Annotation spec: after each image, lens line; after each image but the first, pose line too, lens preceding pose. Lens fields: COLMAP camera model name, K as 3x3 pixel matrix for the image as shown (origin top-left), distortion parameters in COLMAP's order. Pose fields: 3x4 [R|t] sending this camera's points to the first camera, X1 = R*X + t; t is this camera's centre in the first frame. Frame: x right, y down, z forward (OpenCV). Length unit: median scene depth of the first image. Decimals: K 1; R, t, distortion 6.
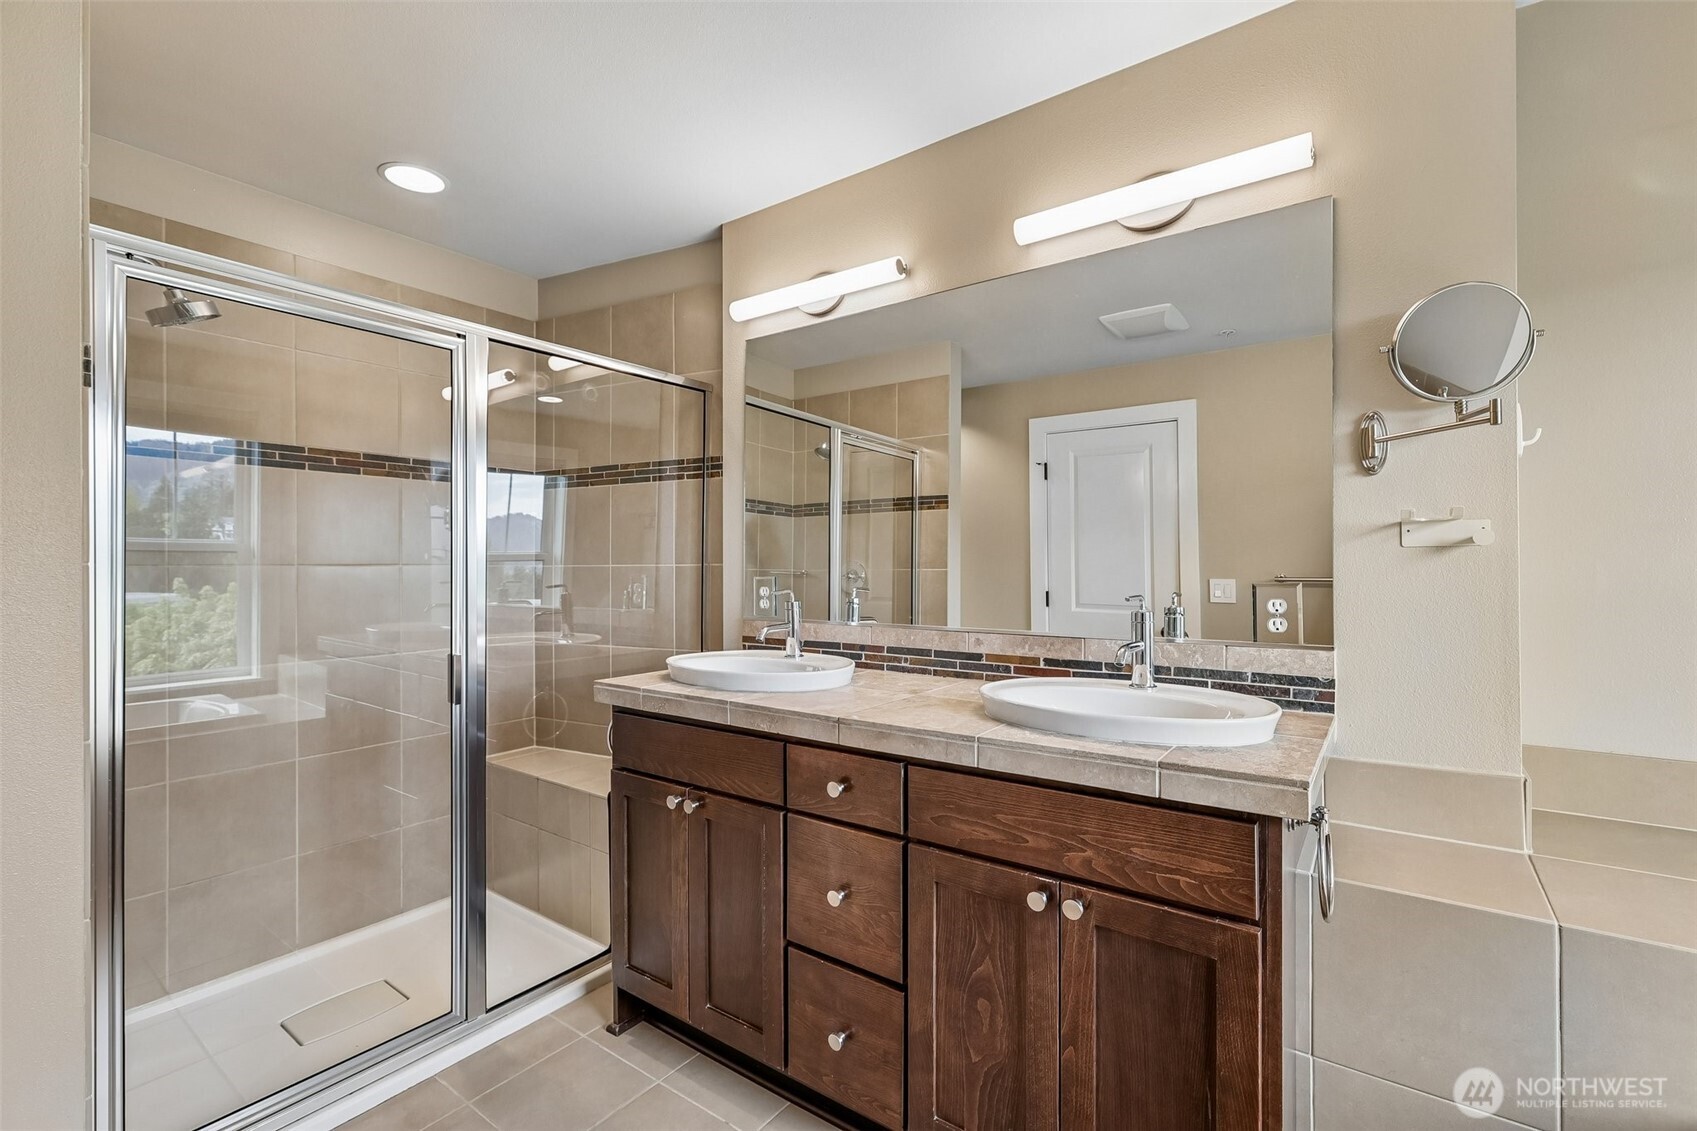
lens RADIAL K [[752.5, 0, 852.3], [0, 752.5, 562.6], [0, 0, 1]] dist [-0.005636, 0.004096]
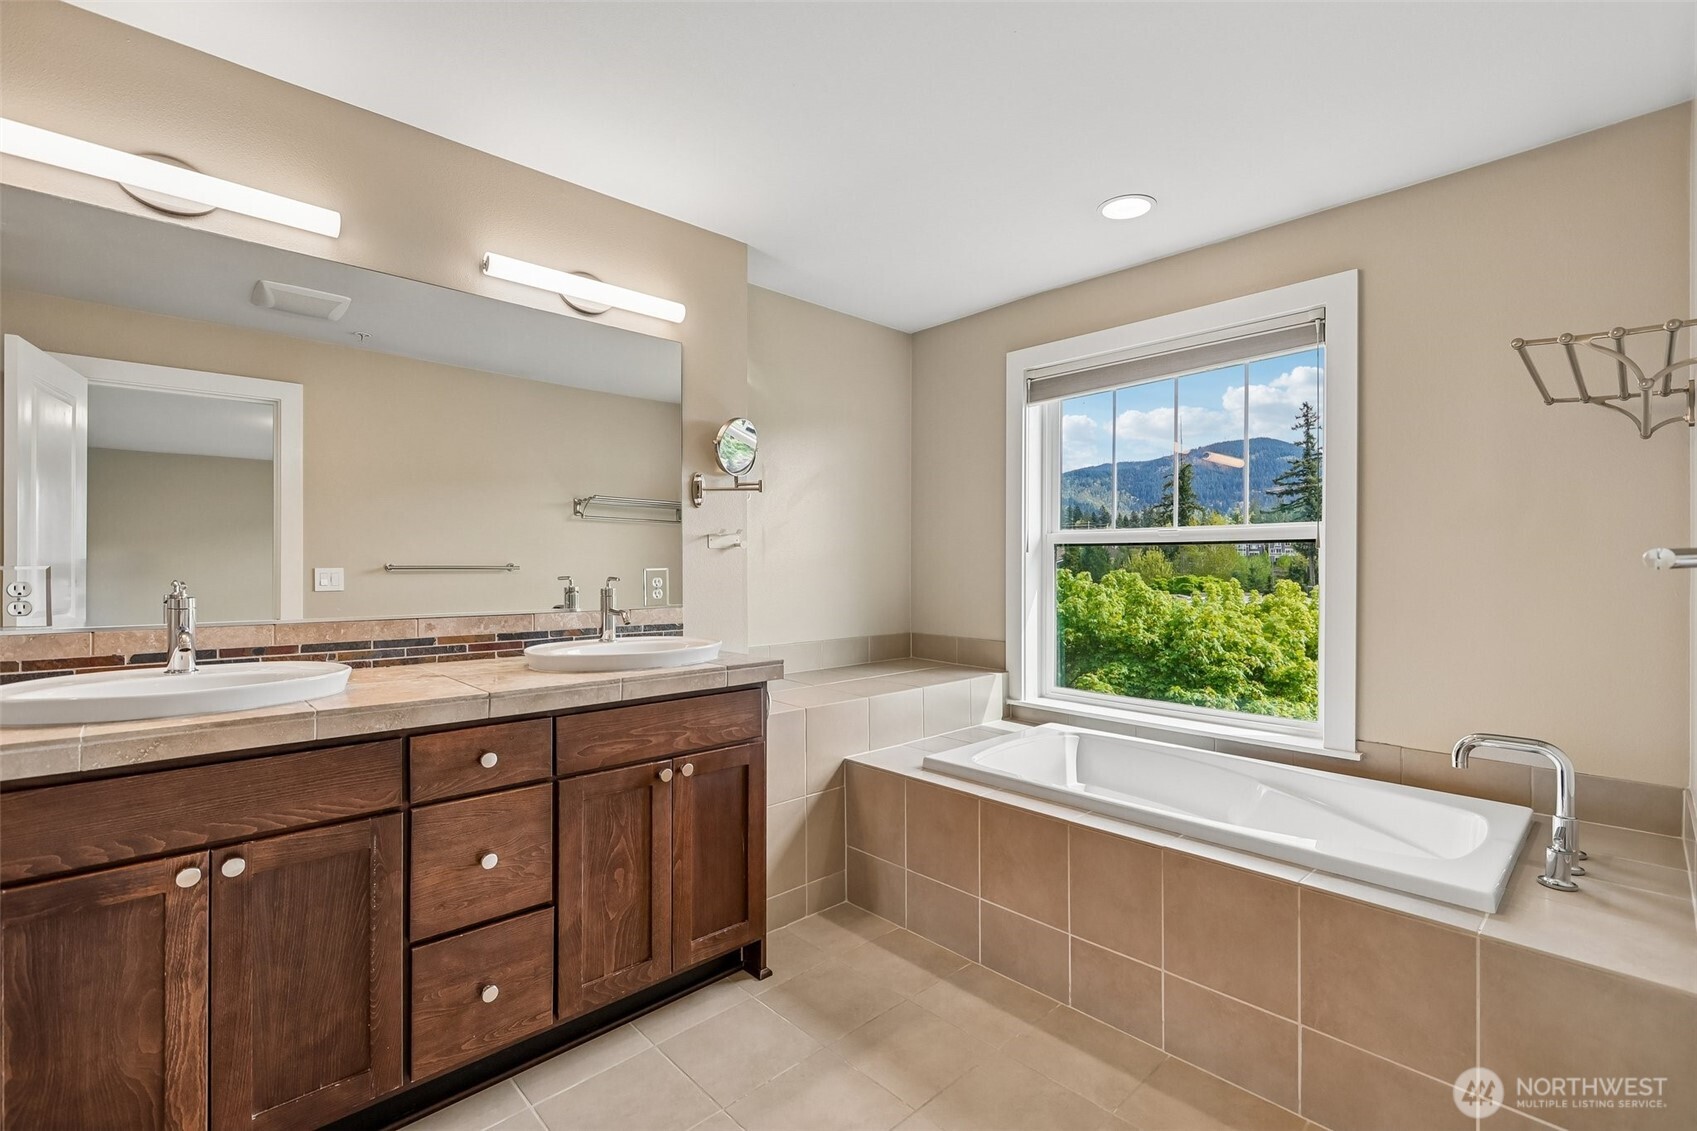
lens RADIAL K [[752.5, 0, 845.4], [0, 752.5, 569.0], [0, 0, 1]] dist [-0.005636, 0.004096]
pose [[0.184327, -0.002200, 0.982862, -1.014517], [-0.008273, 0.999959, 0.003790, 0.020466], [-0.982830, -0.008830, 0.184302, 0.314348]]
